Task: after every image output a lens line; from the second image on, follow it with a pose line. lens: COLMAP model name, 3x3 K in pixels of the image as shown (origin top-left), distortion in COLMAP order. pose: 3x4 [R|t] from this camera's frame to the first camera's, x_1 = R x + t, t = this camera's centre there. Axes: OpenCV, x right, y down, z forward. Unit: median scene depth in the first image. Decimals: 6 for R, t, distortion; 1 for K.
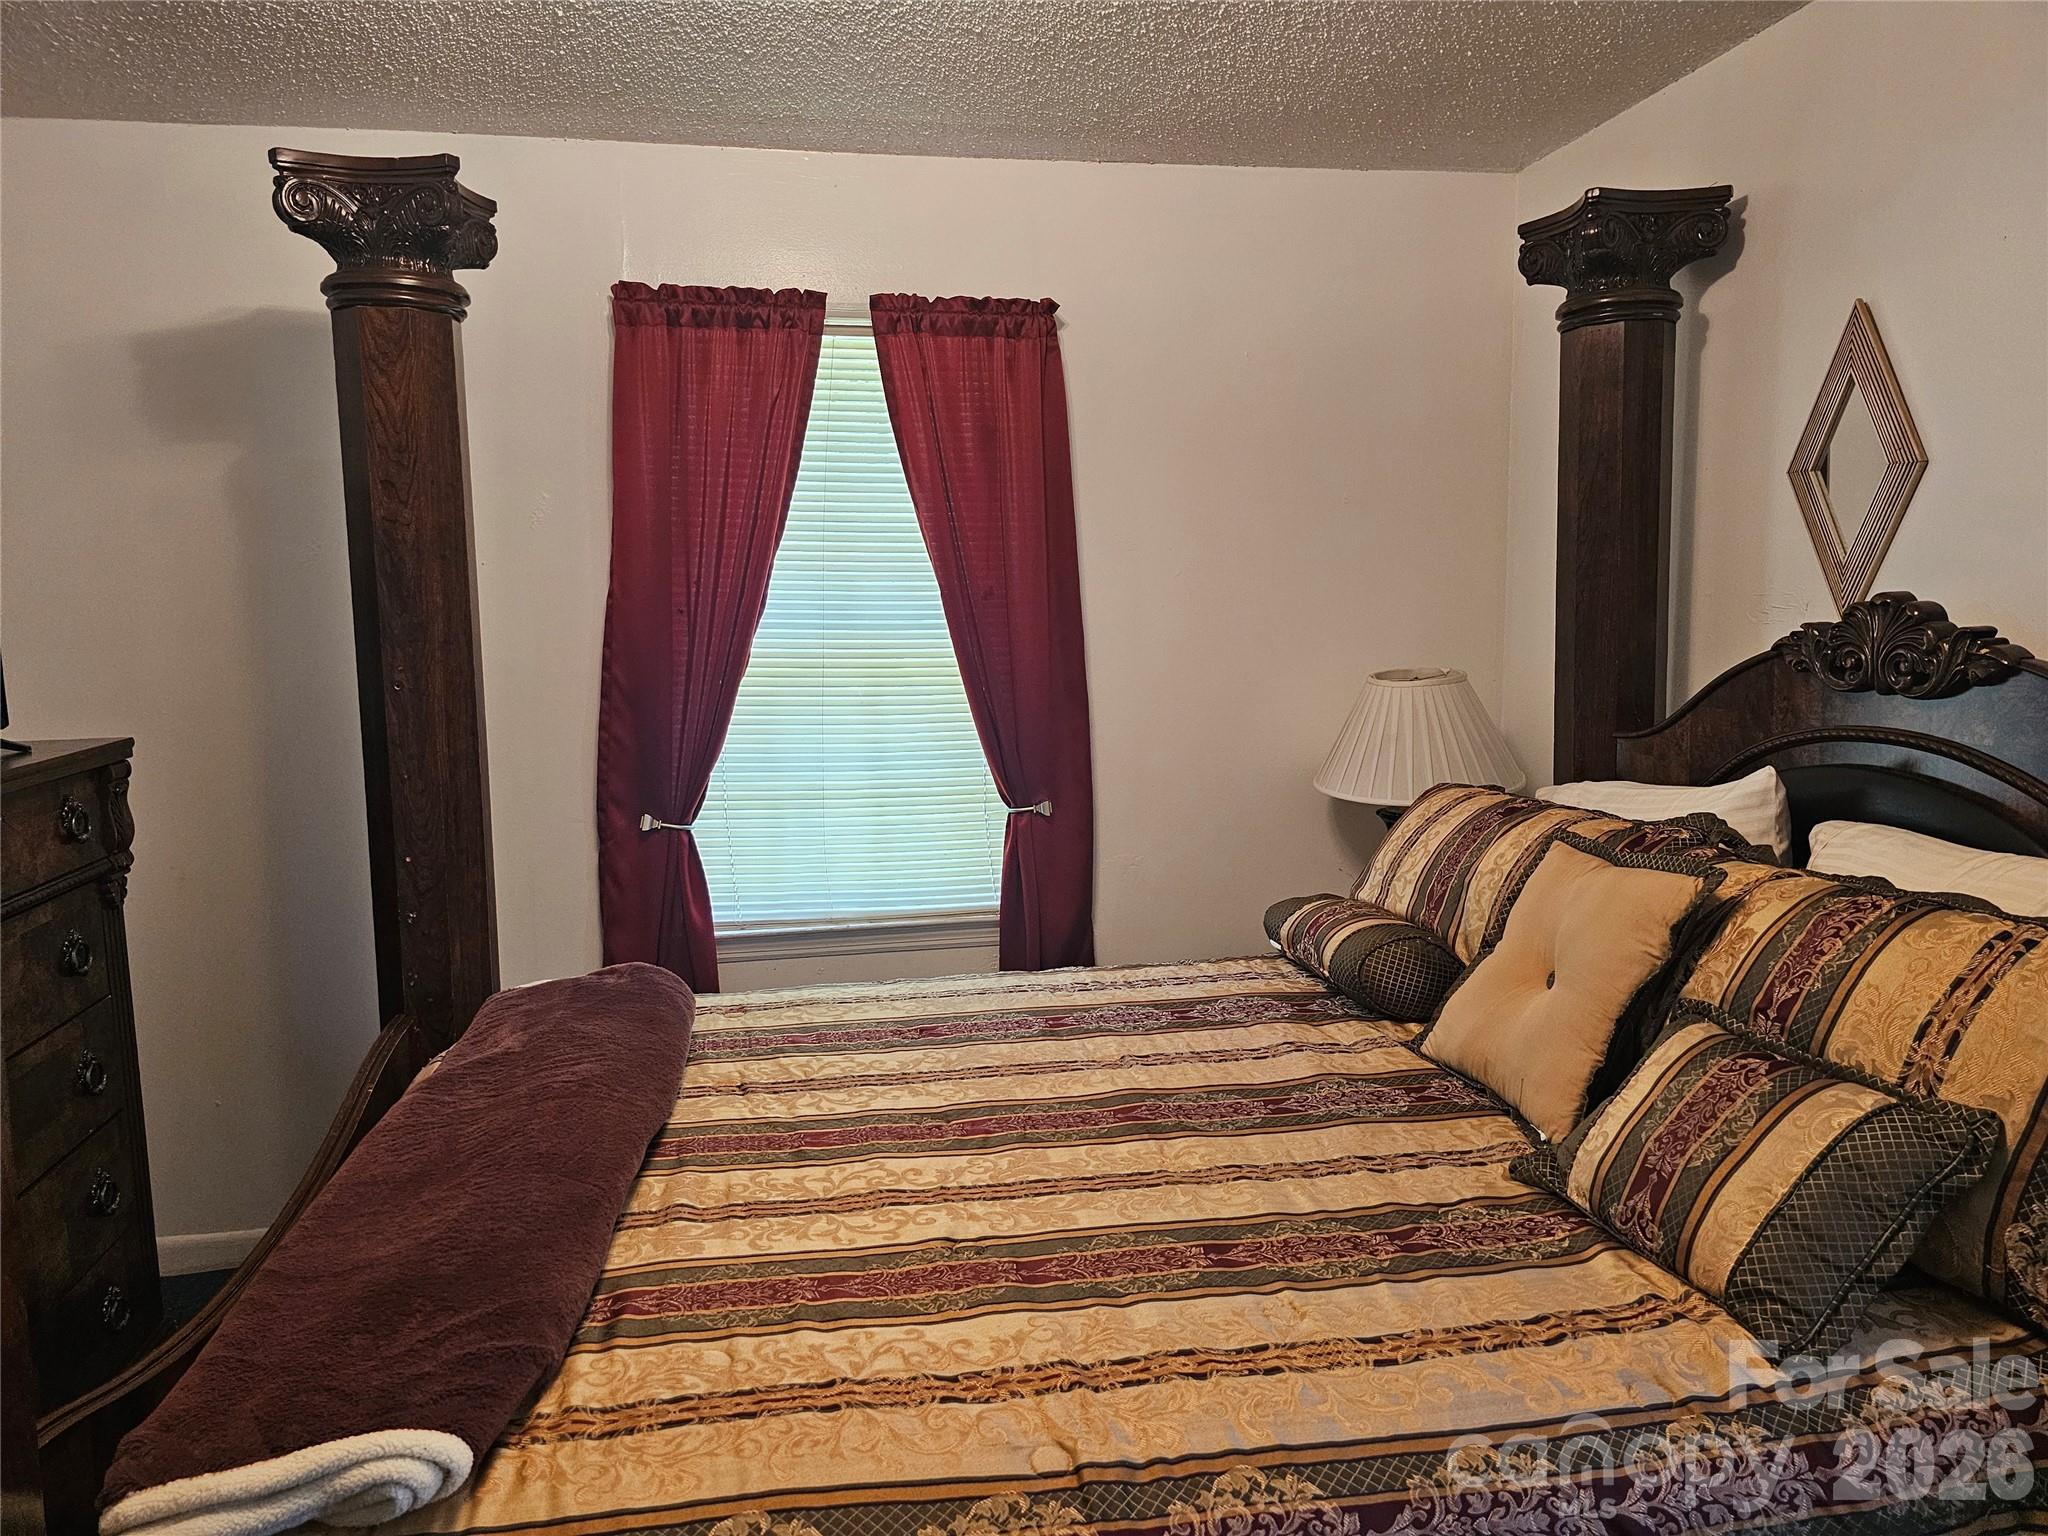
lens RADIAL K [[1341.0, 0, 1024.2], [0, 1341.0, 726.6], [0, 0, 1]] dist [0.034540, -0.045946]
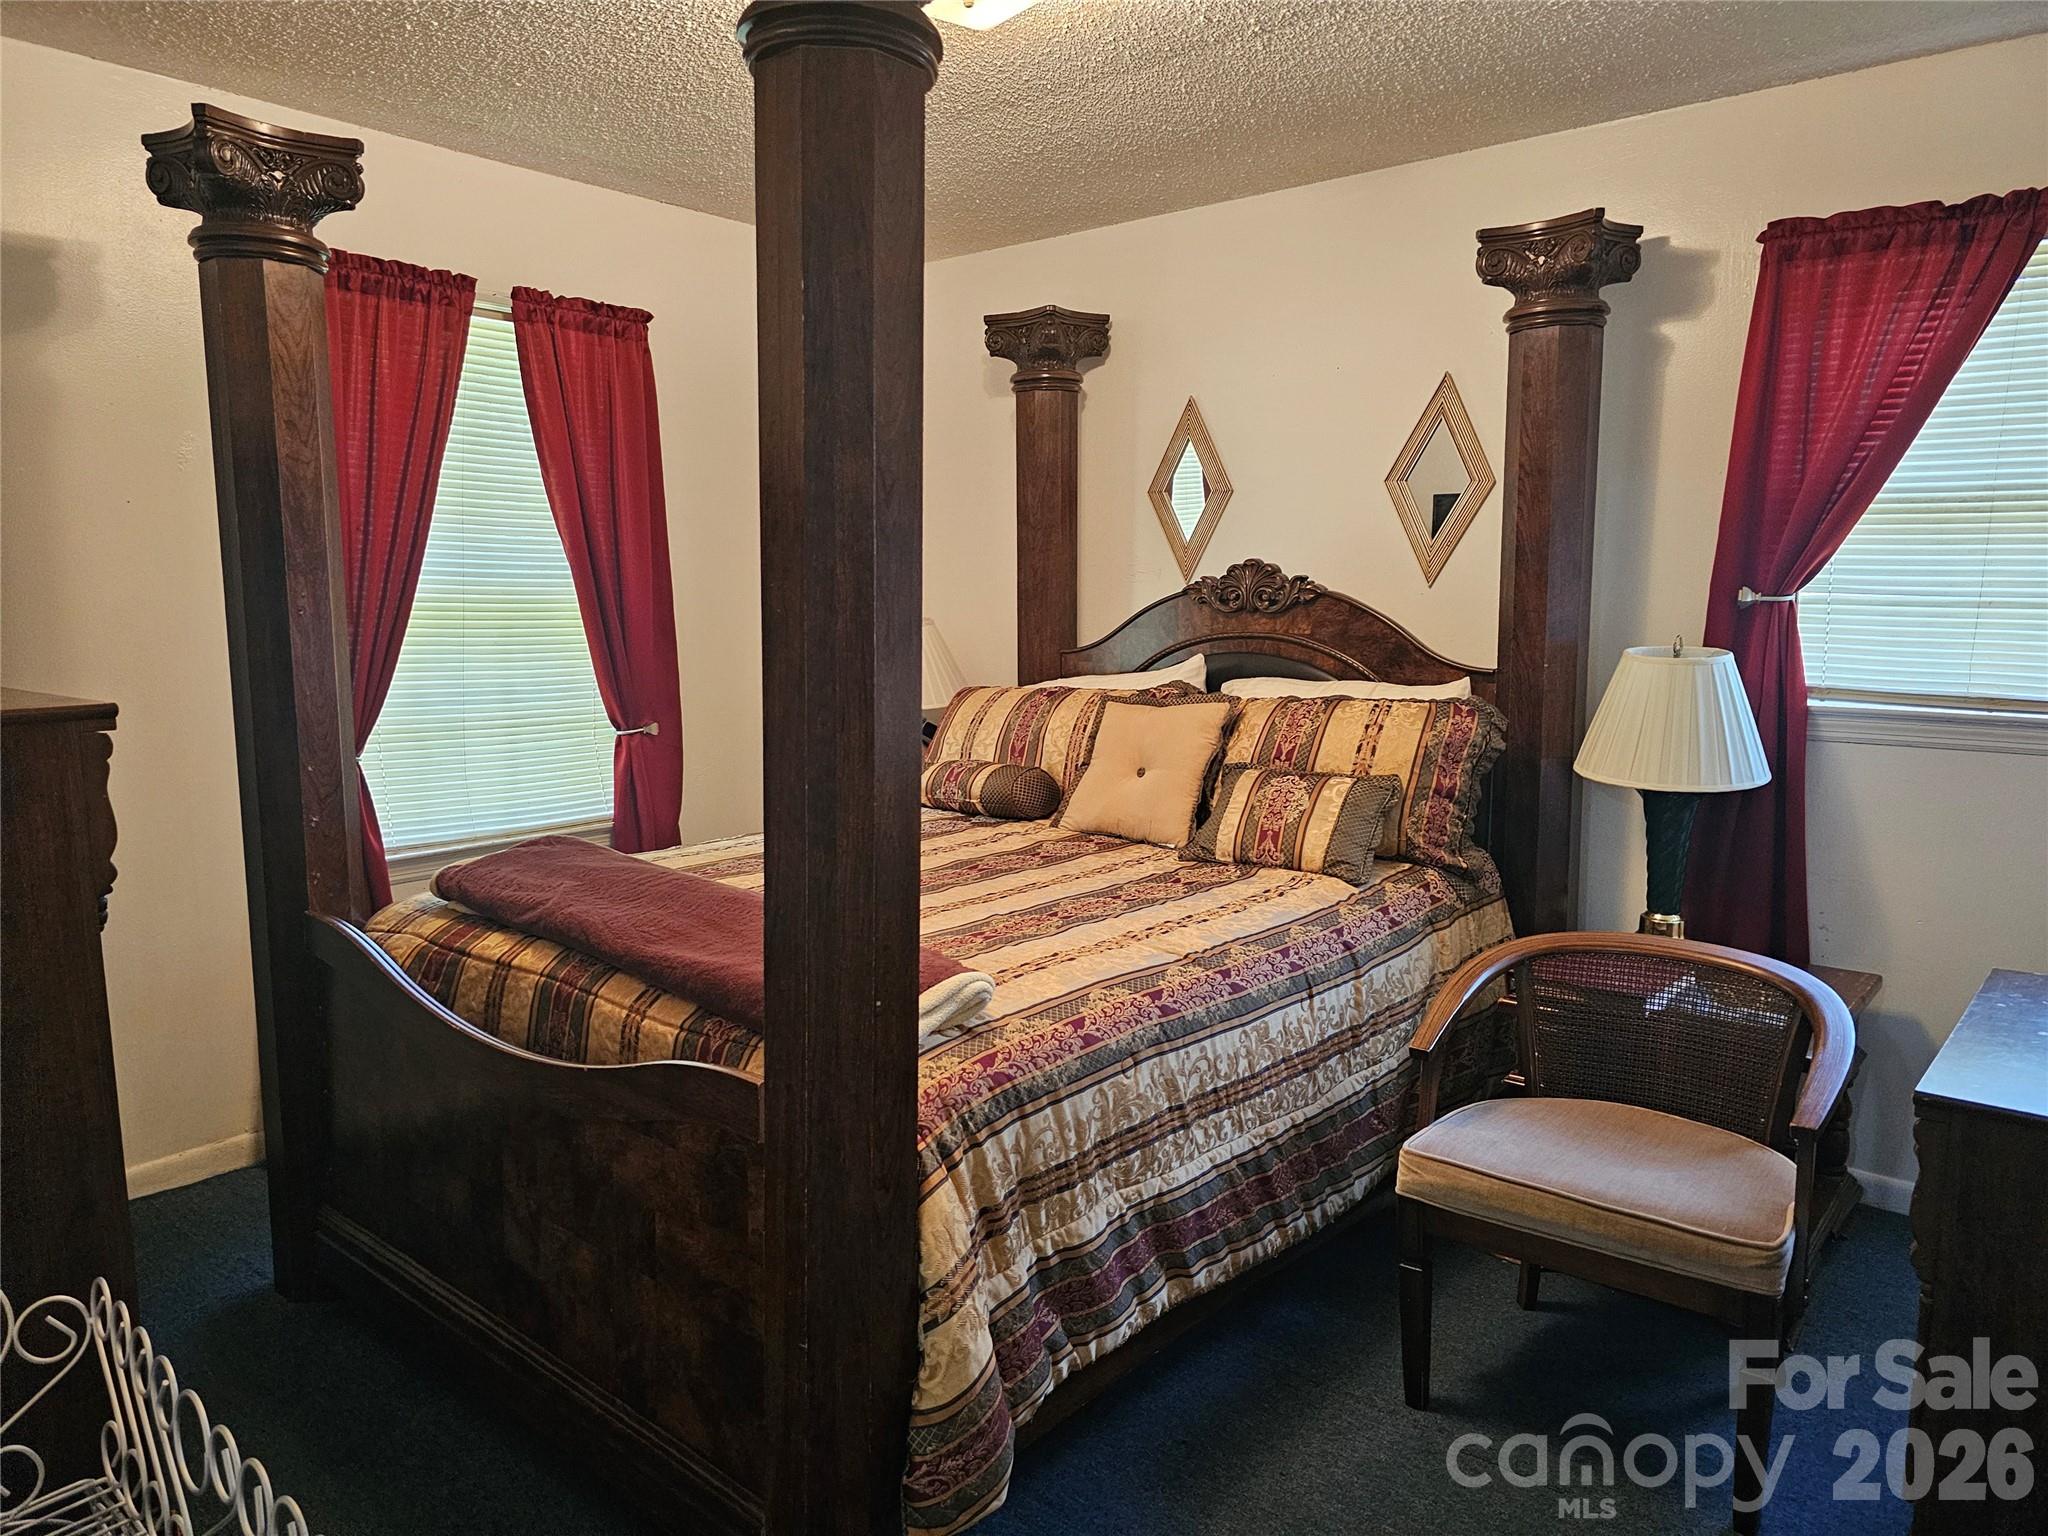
lens RADIAL K [[1341.0, 0, 1024.2], [0, 1341.0, 726.6], [0, 0, 1]] dist [0.034540, -0.045946]
pose [[0.766558, -0.051539, 0.640103, -0.662354], [0.048827, 0.998567, 0.021929, 0.063613], [-0.640316, 0.014445, 0.767976, -0.198740]]
